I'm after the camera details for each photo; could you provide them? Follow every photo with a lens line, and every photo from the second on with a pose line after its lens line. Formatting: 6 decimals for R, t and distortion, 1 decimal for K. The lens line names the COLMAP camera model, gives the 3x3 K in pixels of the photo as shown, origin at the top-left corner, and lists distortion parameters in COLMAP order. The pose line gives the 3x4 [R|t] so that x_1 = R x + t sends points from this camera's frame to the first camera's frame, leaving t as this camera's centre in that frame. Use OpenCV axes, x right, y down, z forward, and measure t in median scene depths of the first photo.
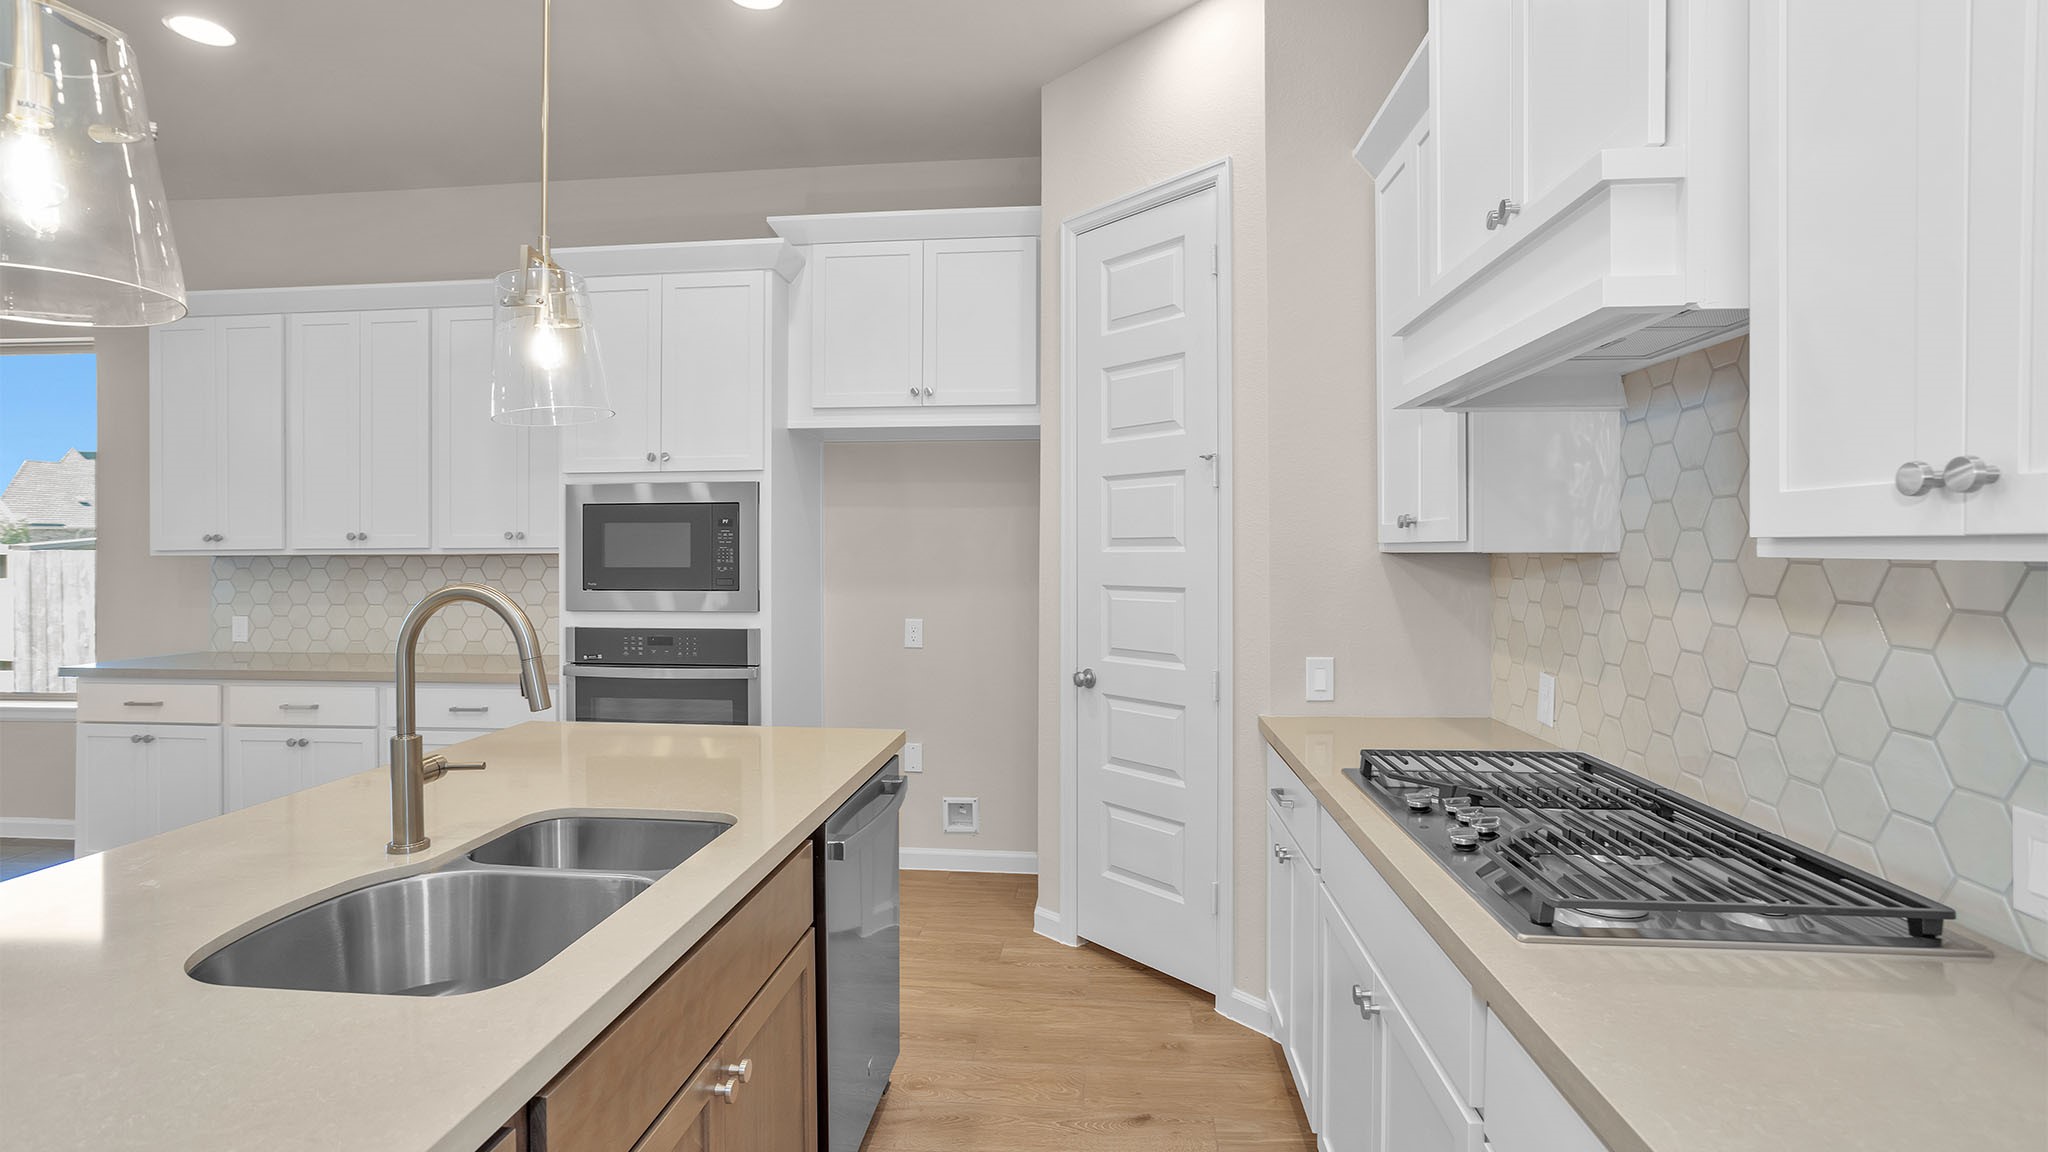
lens RADIAL K [[1002.9, 0, 1029.4], [0, 1002.9, 553.2], [0, 0, 1]] dist [-0.050991, 0.030409]
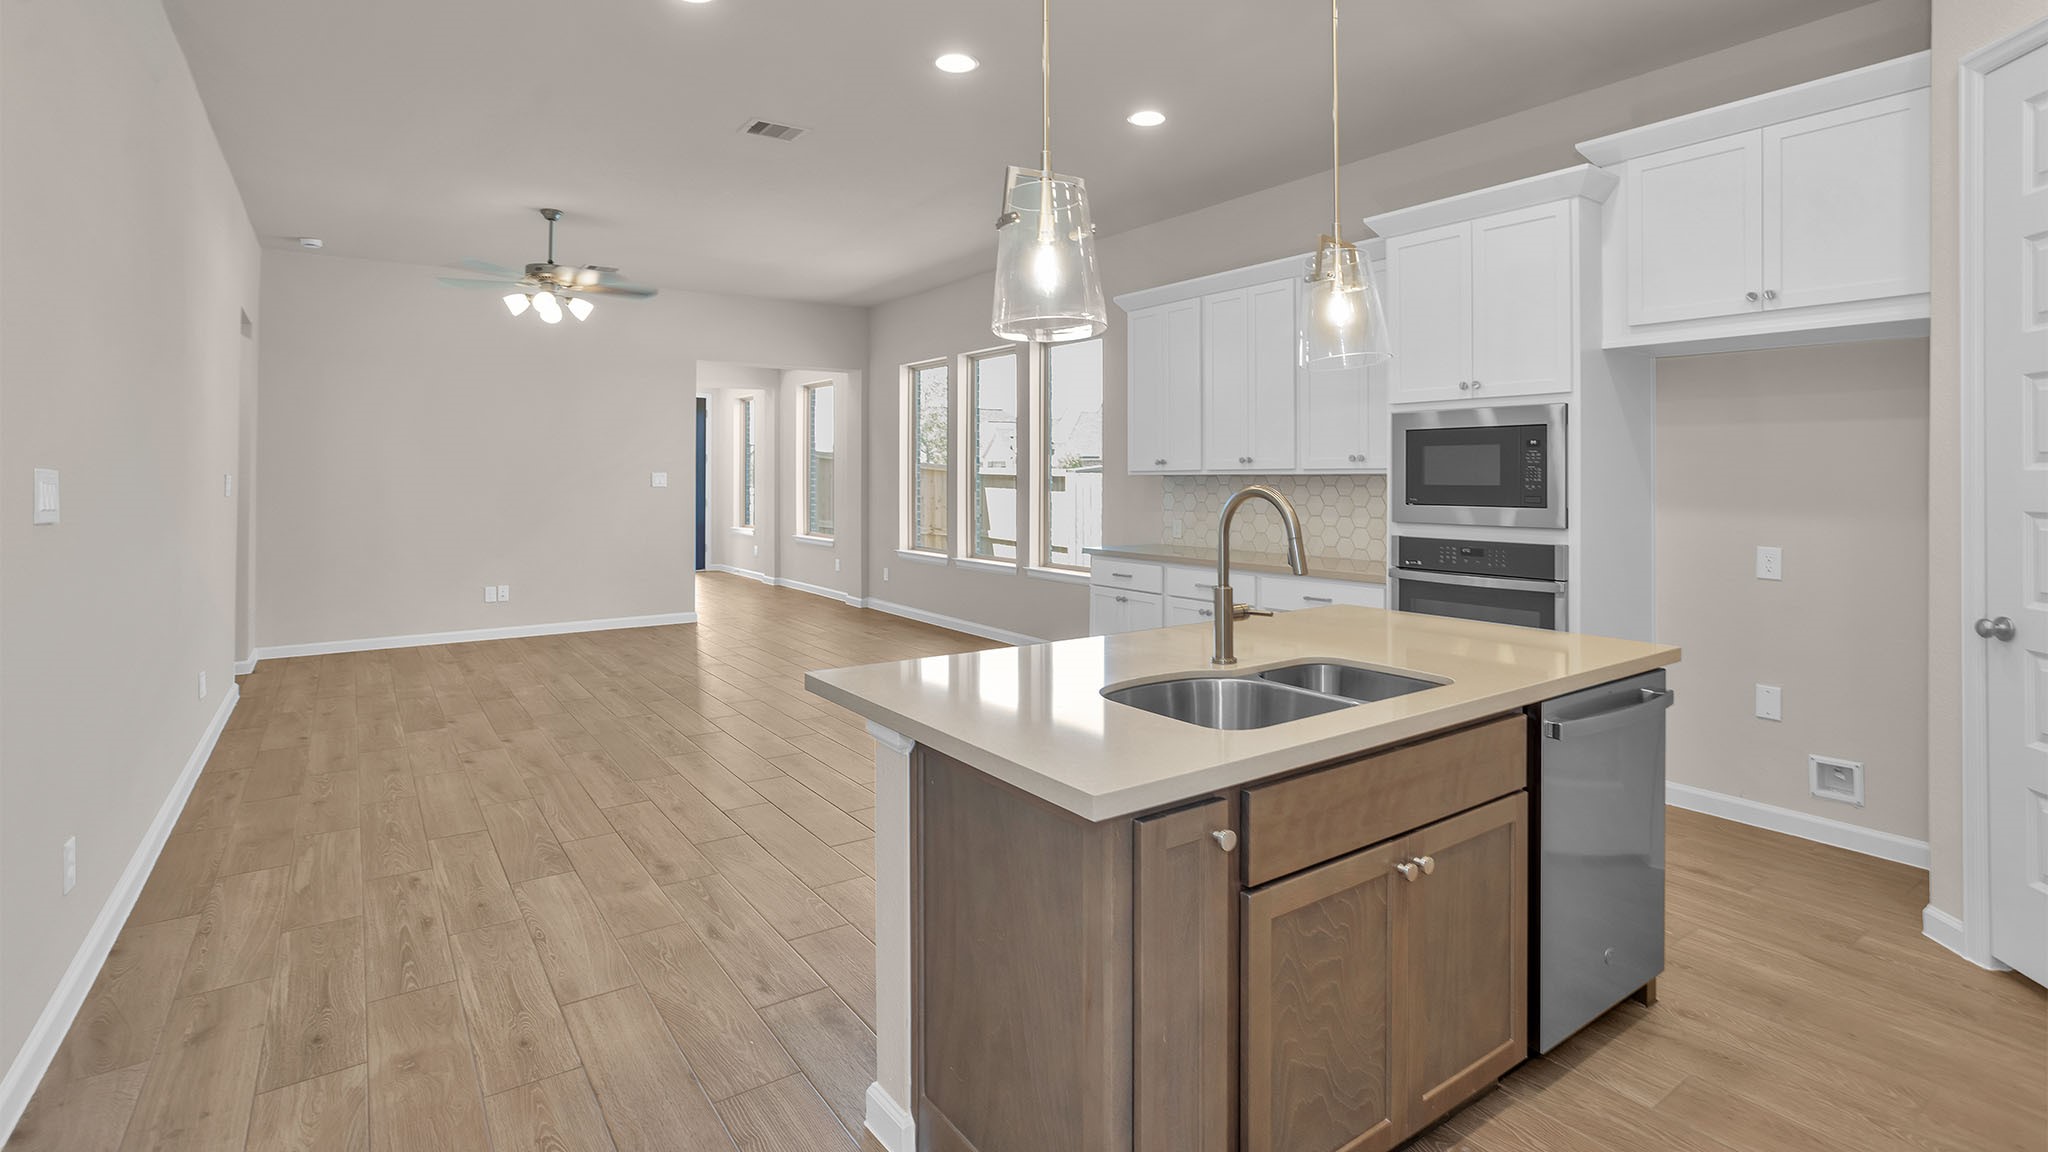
lens RADIAL K [[990.0, 0, 999.1], [0, 990.0, 468.8], [0, 0, 1]] dist [-0.054042, 0.030208]
pose [[0.637432, -0.002660, -0.770502, 0.131122], [-0.006384, 0.999941, -0.008733, 0.008914], [0.770480, 0.010485, 0.637378, -0.094158]]
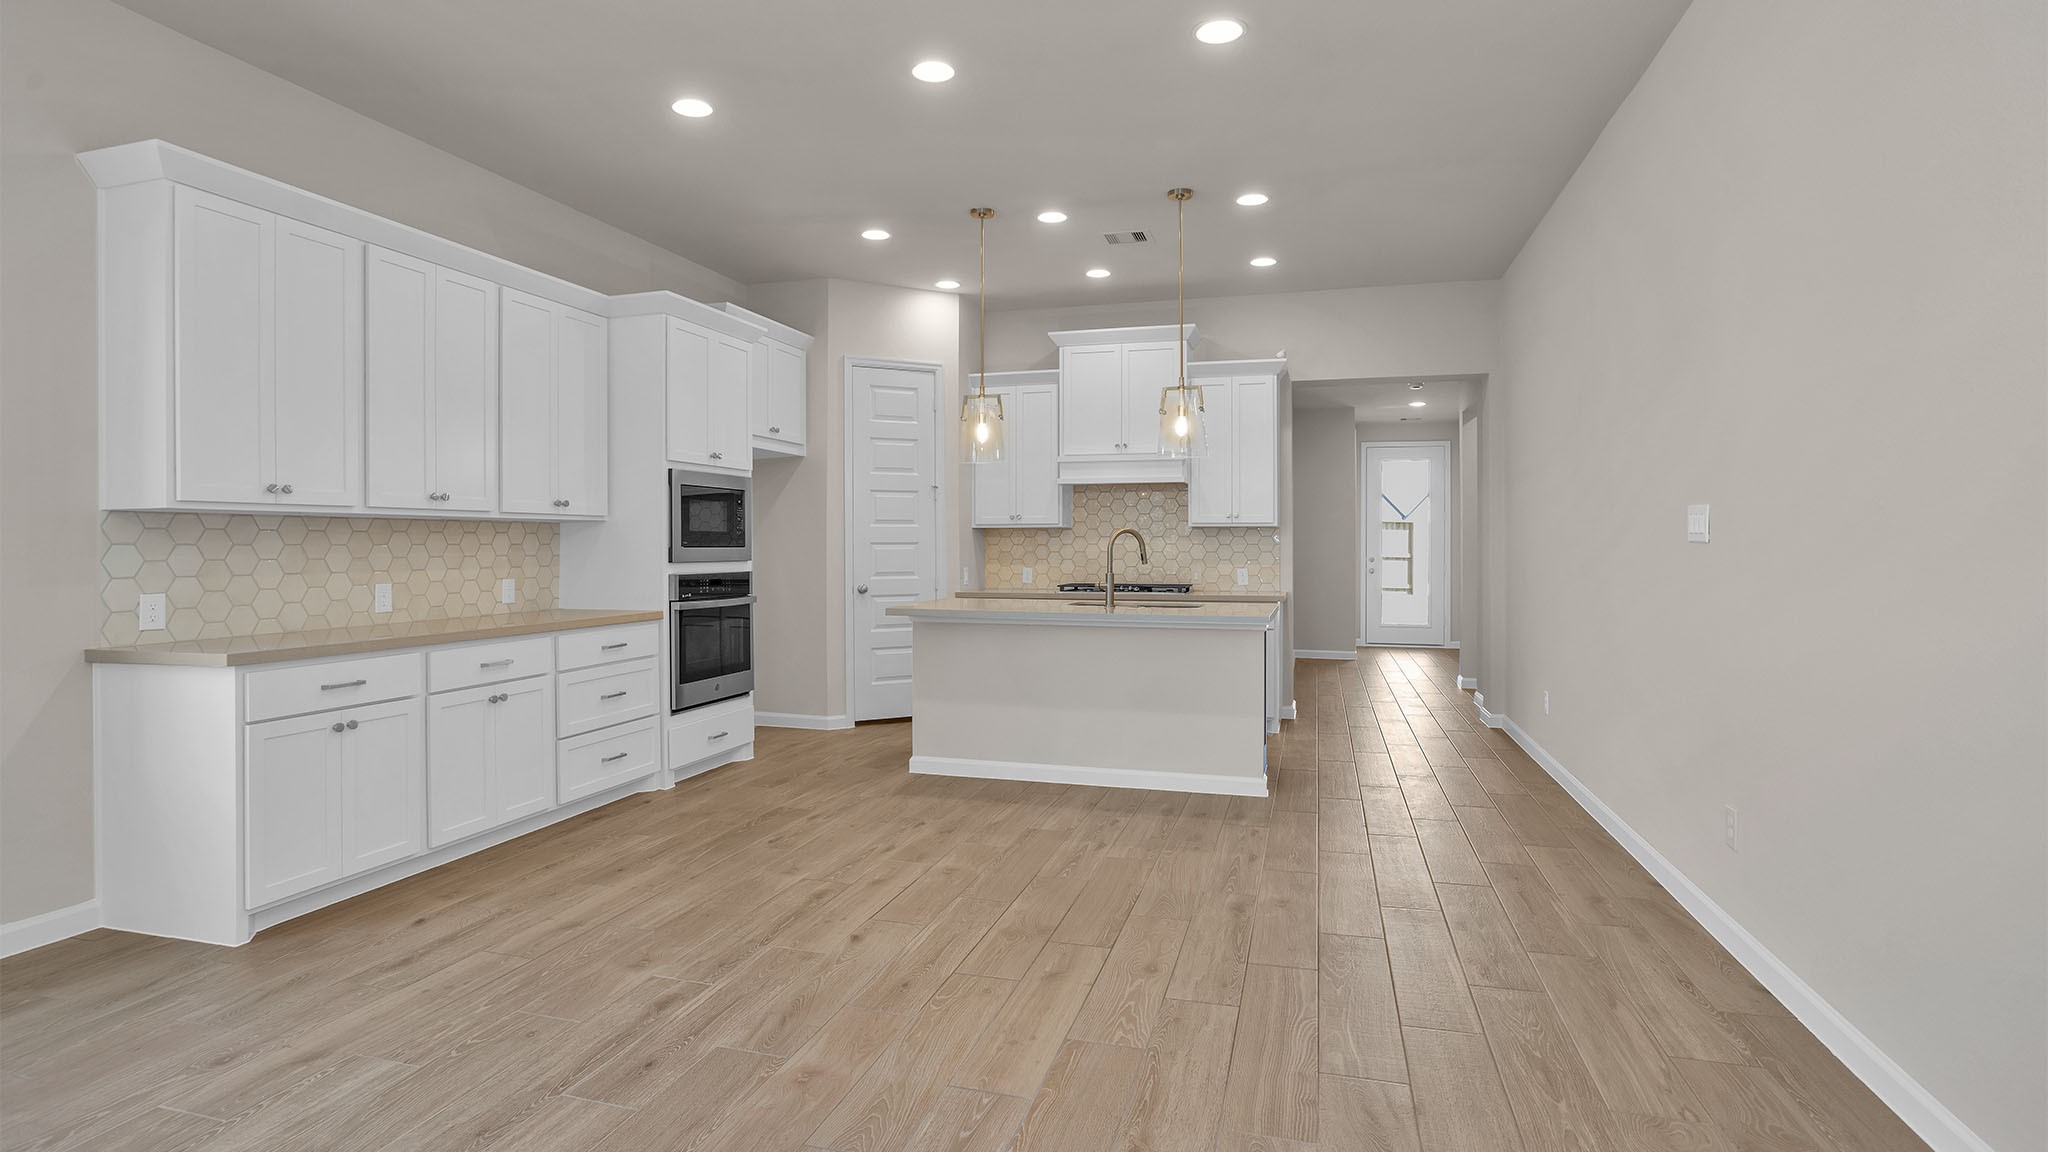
lens RADIAL K [[1058.3, 0, 1024.0], [0, 1058.3, 576.0], [0, 0, 1]] dist [-0.051899, 0.000290]
pose [[0.161286, -0.022787, 0.986645, -1.834924], [0.007358, 0.999733, 0.021887, 0.049202], [-0.986880, 0.003730, 0.161410, 0.305430]]
